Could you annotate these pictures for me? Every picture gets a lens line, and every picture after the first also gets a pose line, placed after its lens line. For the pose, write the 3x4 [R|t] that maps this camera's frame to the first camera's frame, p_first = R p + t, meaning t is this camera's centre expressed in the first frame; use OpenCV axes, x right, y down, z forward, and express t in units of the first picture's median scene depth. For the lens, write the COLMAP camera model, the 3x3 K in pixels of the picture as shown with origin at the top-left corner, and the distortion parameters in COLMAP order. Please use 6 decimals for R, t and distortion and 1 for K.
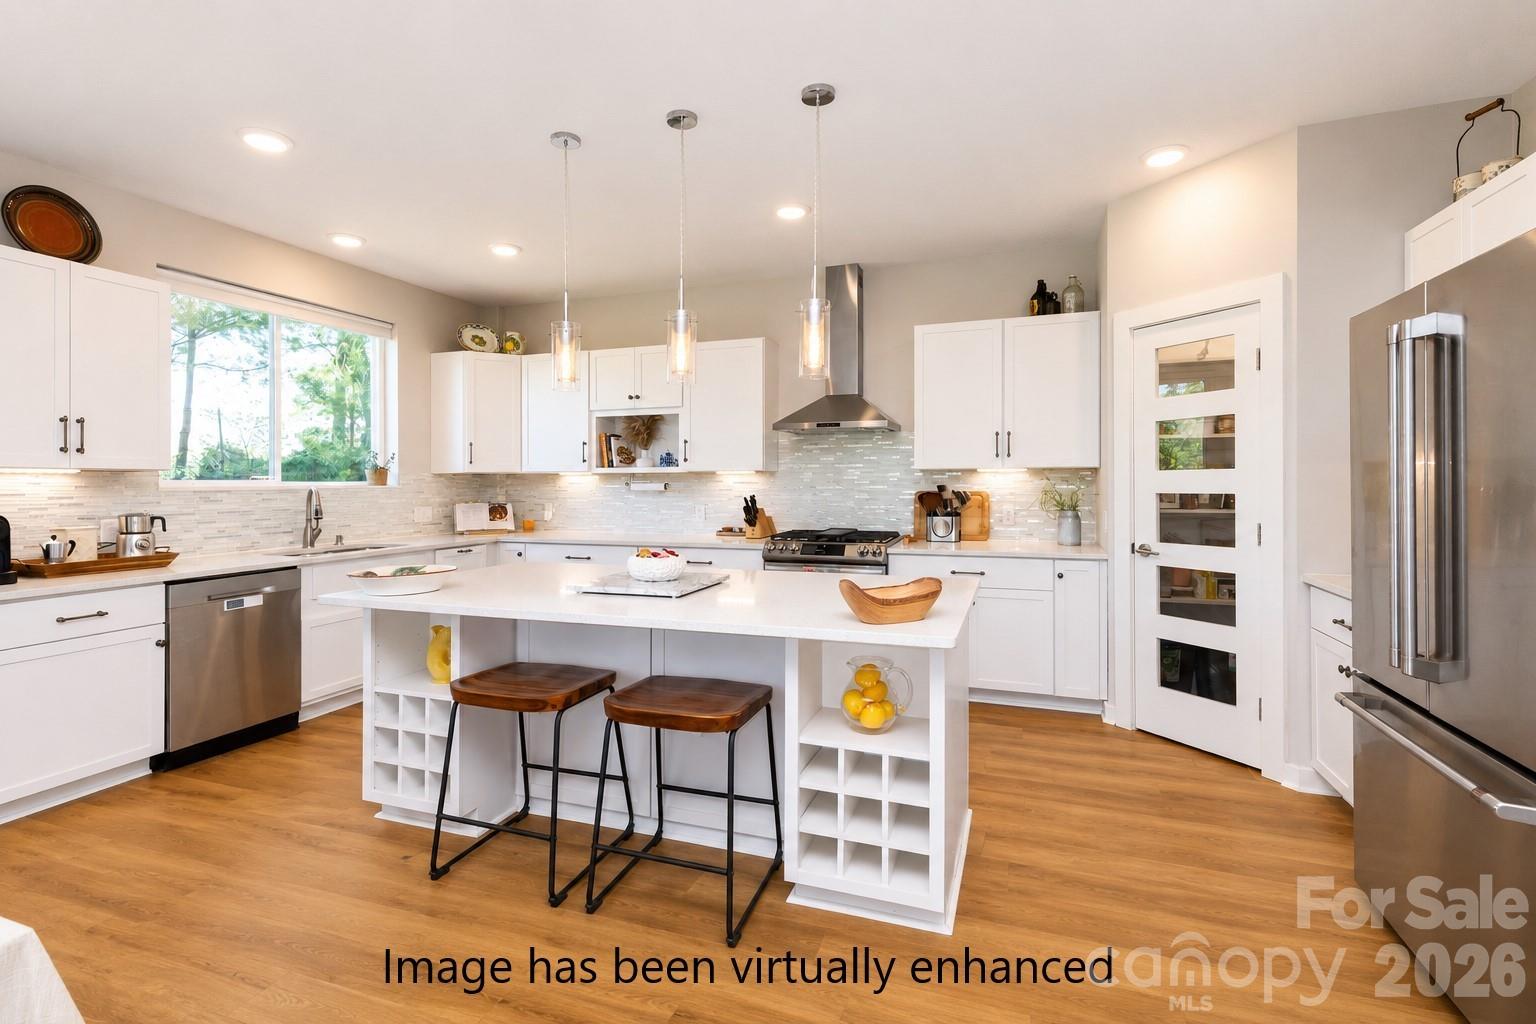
lens RADIAL K [[704.3, 0, 770.7], [0, 704.3, 478.5], [0, 0, 1]] dist [0.000244, 0.000340]
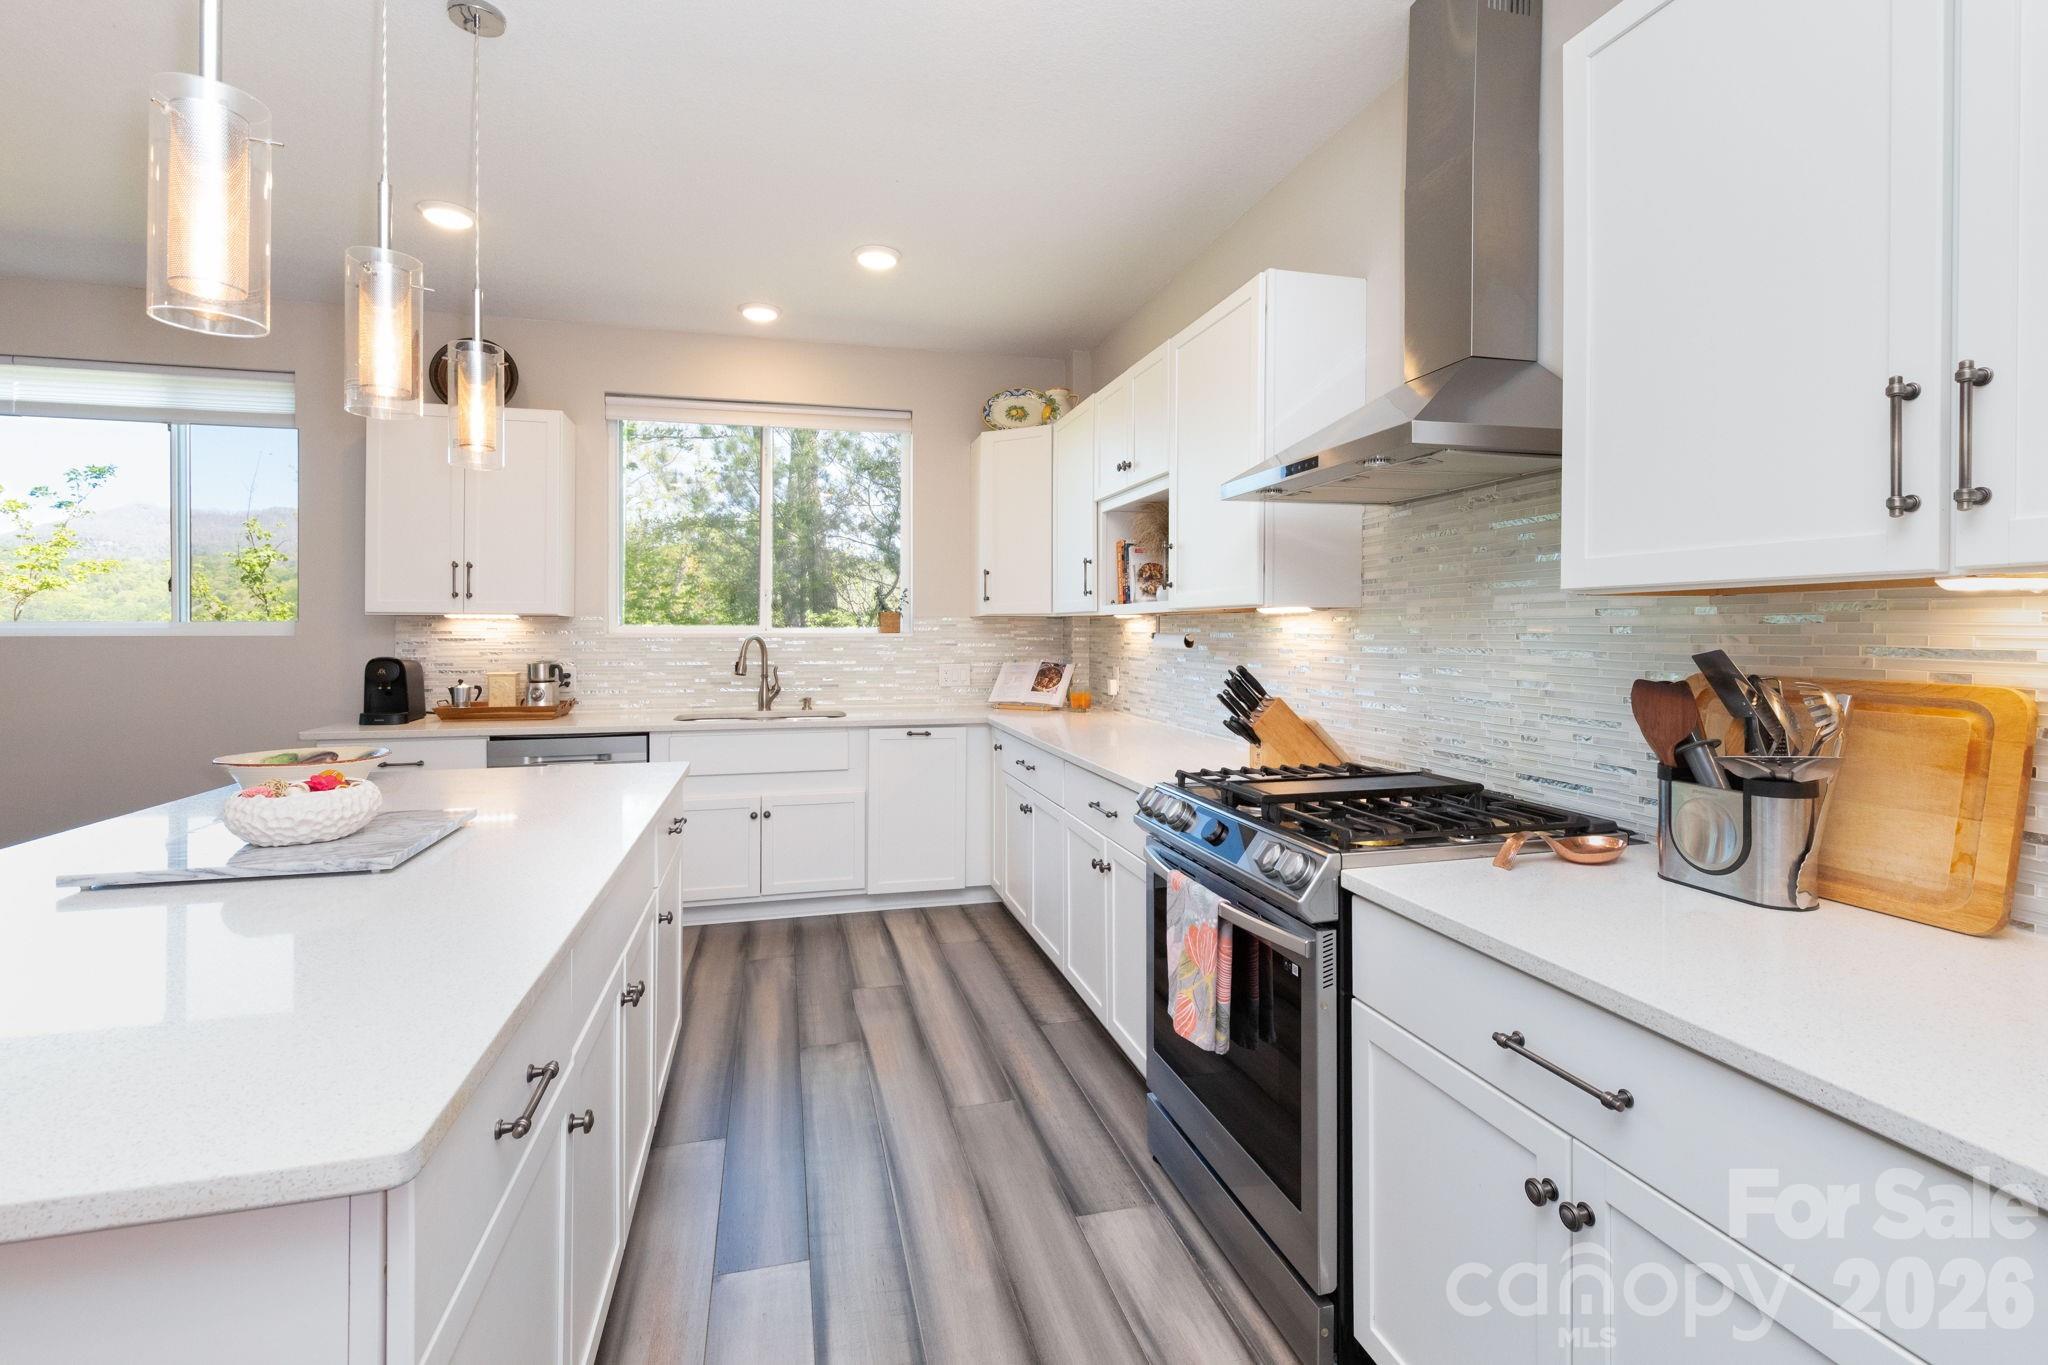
lens RADIAL K [[939.1, 0, 1027.6], [0, 939.1, 637.8], [0, 0, 1]] dist [0.000244, 0.000340]
pose [[0.557214, 0.013055, -0.830267, 0.325075], [-0.000701, 0.999883, 0.015252, -0.000564], [0.830369, -0.007917, 0.557158, 0.534053]]
